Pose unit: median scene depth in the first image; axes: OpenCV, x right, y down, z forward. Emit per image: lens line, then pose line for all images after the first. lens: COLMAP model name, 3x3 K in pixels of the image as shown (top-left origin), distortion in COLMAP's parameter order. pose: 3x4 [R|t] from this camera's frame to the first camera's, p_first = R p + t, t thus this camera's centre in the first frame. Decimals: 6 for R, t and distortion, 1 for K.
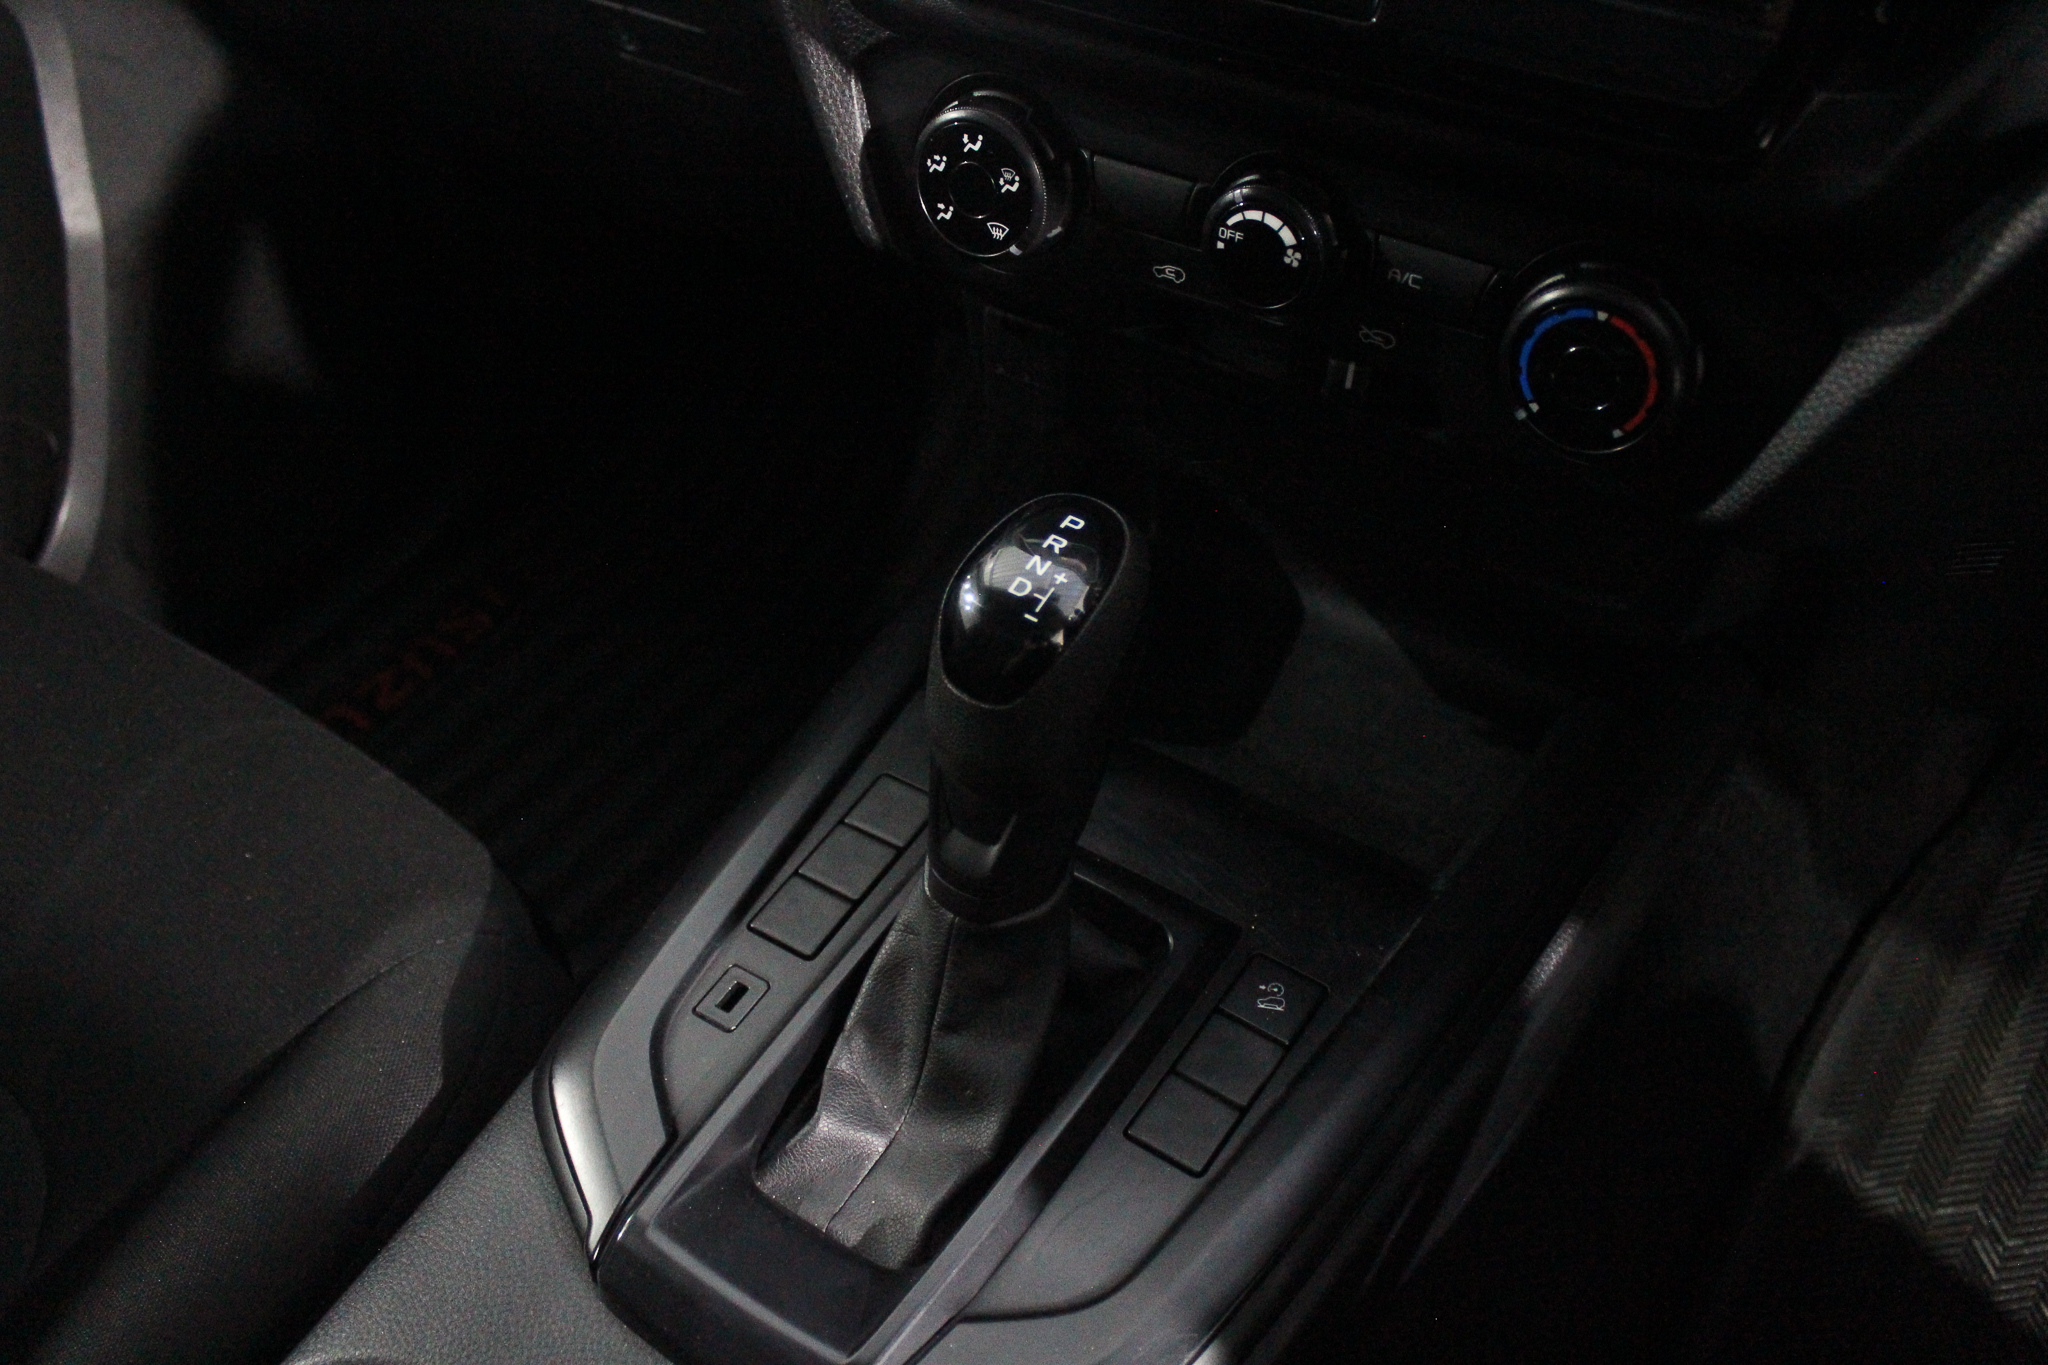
lens RADIAL K [[1723.0, 0, 1105.8], [0, 1723.0, 689.8], [0, 0, 1]] dist [-0.133389, 0.132787]
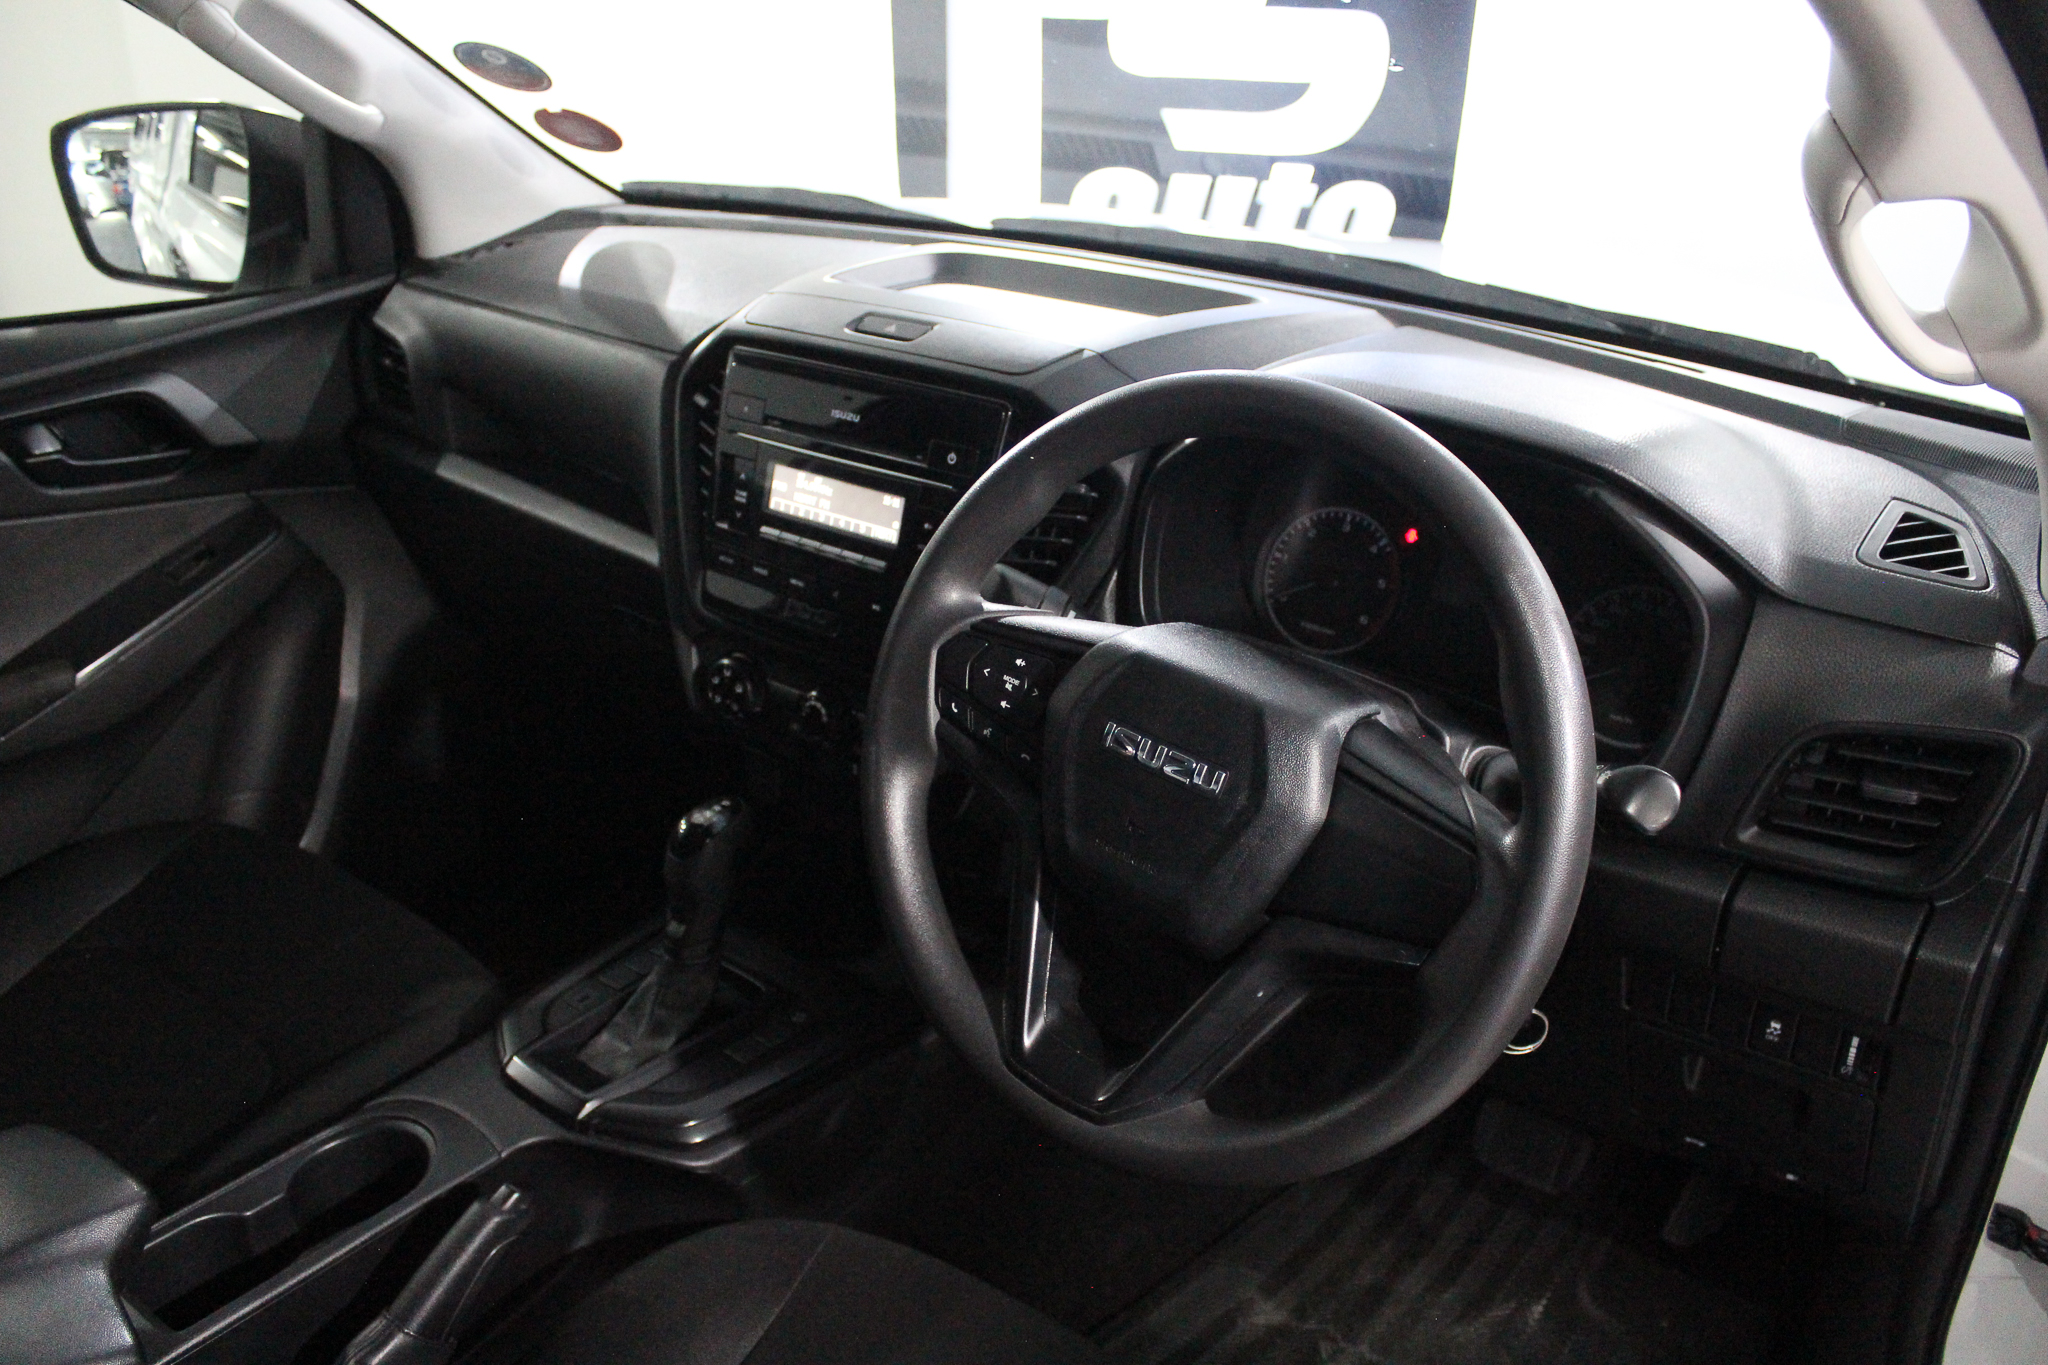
lens RADIAL K [[1723.0, 0, 1105.8], [0, 1723.0, 689.8], [0, 0, 1]] dist [-0.133389, 0.132787]
pose [[0.996654, 0.066806, -0.047088, 0.624330], [-0.078857, 0.937458, -0.339048, 0.543937], [0.021492, 0.341627, 0.939590, -1.435440]]
